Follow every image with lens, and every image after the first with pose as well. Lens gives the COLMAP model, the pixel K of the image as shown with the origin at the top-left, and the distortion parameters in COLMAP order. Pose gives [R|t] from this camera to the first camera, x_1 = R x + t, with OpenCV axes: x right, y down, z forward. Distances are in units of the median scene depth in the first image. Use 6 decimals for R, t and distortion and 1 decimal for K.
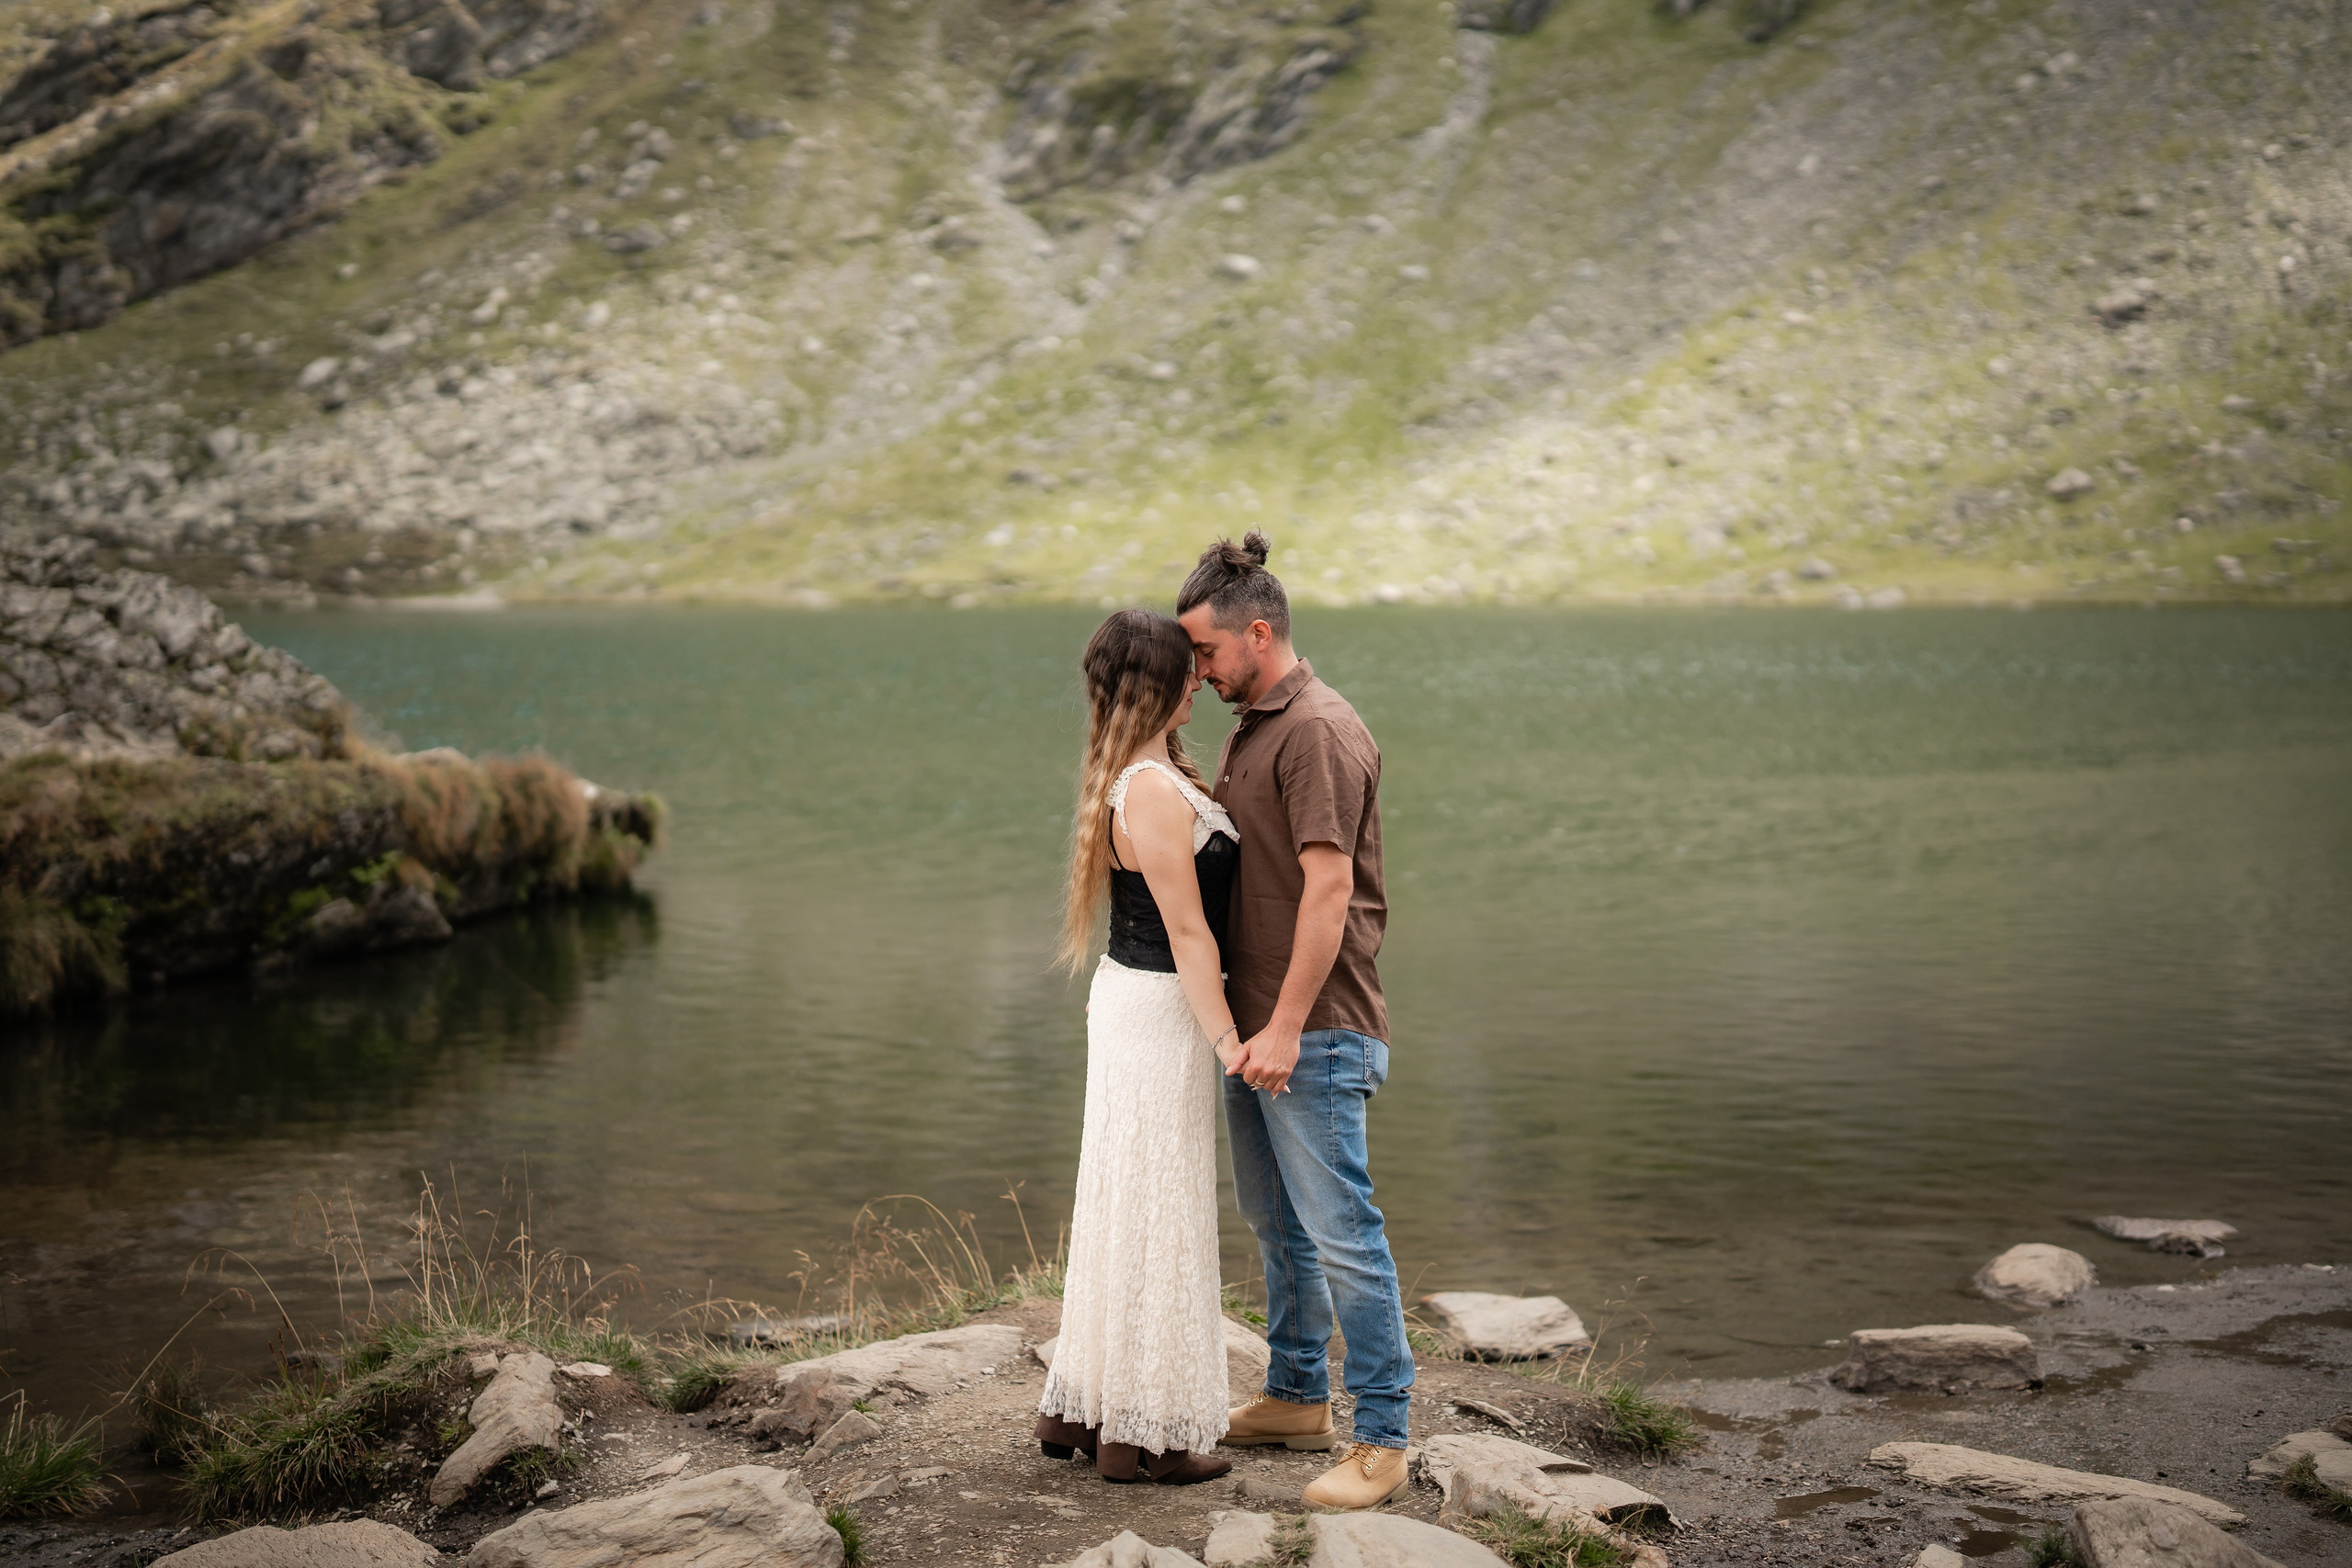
lens RADIAL K [[3331.6, 0, 1191.4], [0, 3331.6, 804.4], [0, 0, 1]] dist [0.087511, 0.000000]
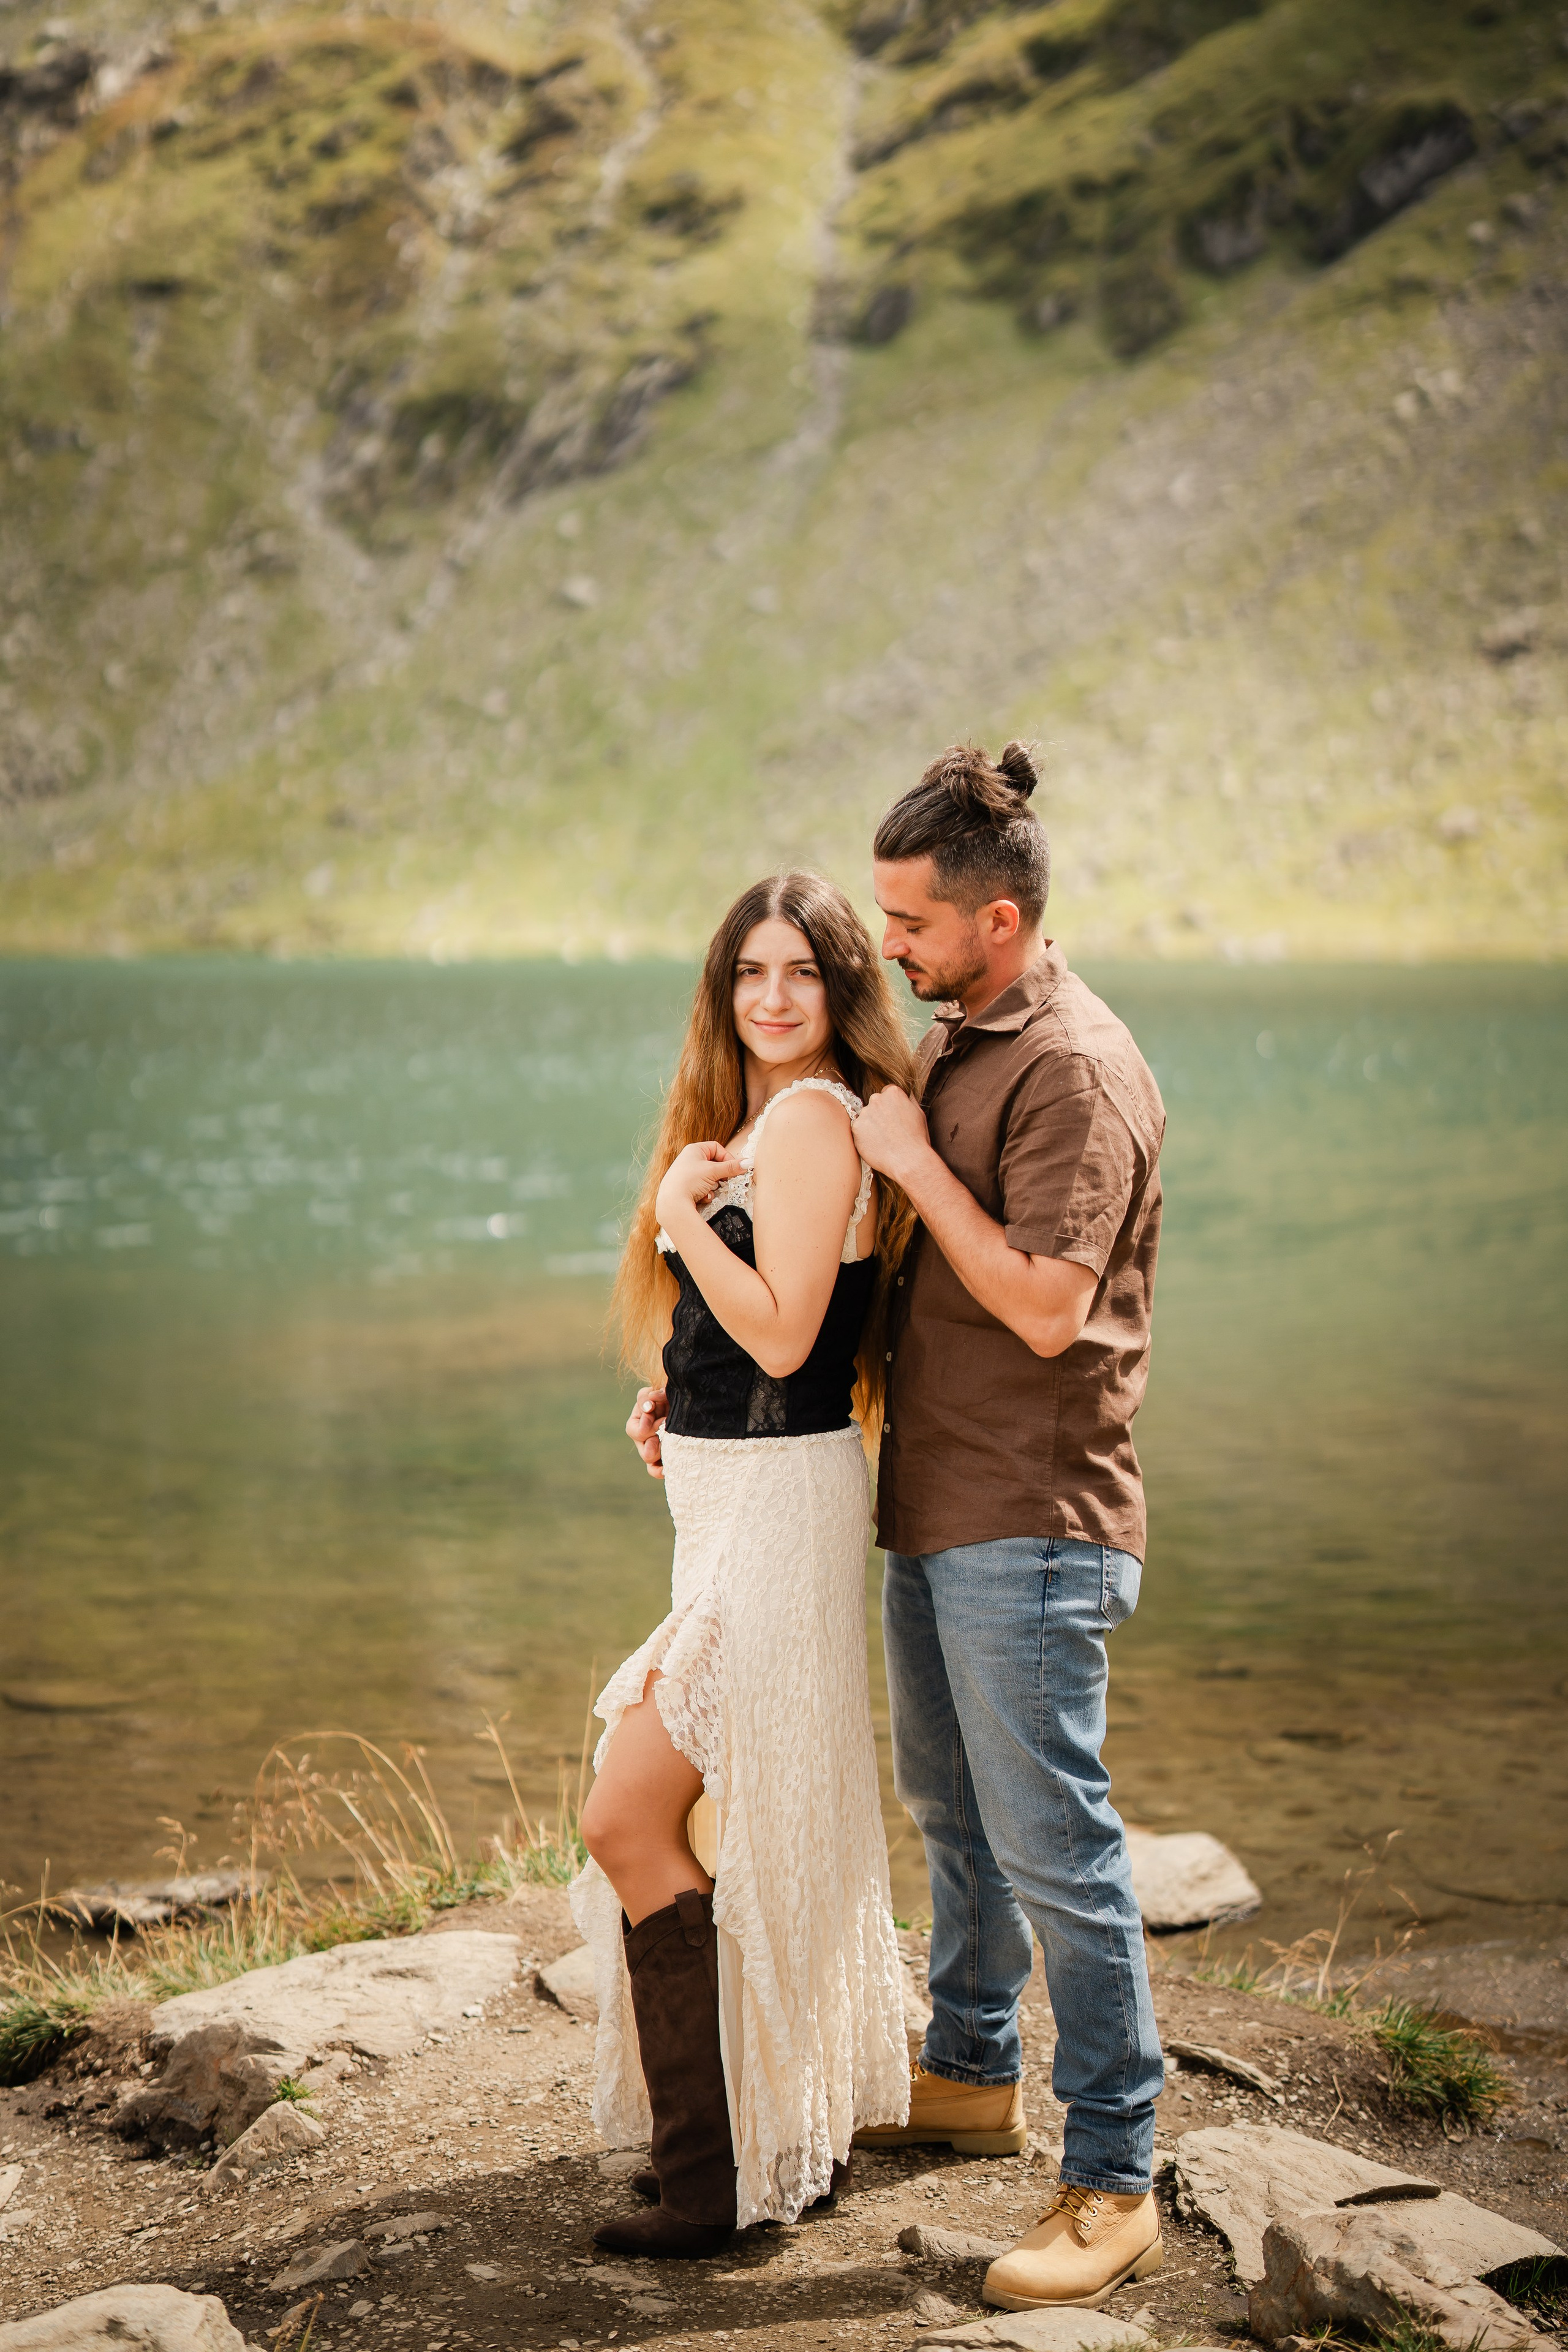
lens RADIAL K [[3331.9, 0, 764.6], [0, 3331.9, 1130.8], [0, 0, 1]] dist [0.087511, 0.000000]
pose [[0.996580, -0.000528, 0.082635, -0.056840], [0.001461, 0.999936, -0.011225, 0.000953], [-0.082624, 0.011308, 0.996517, 0.317132]]
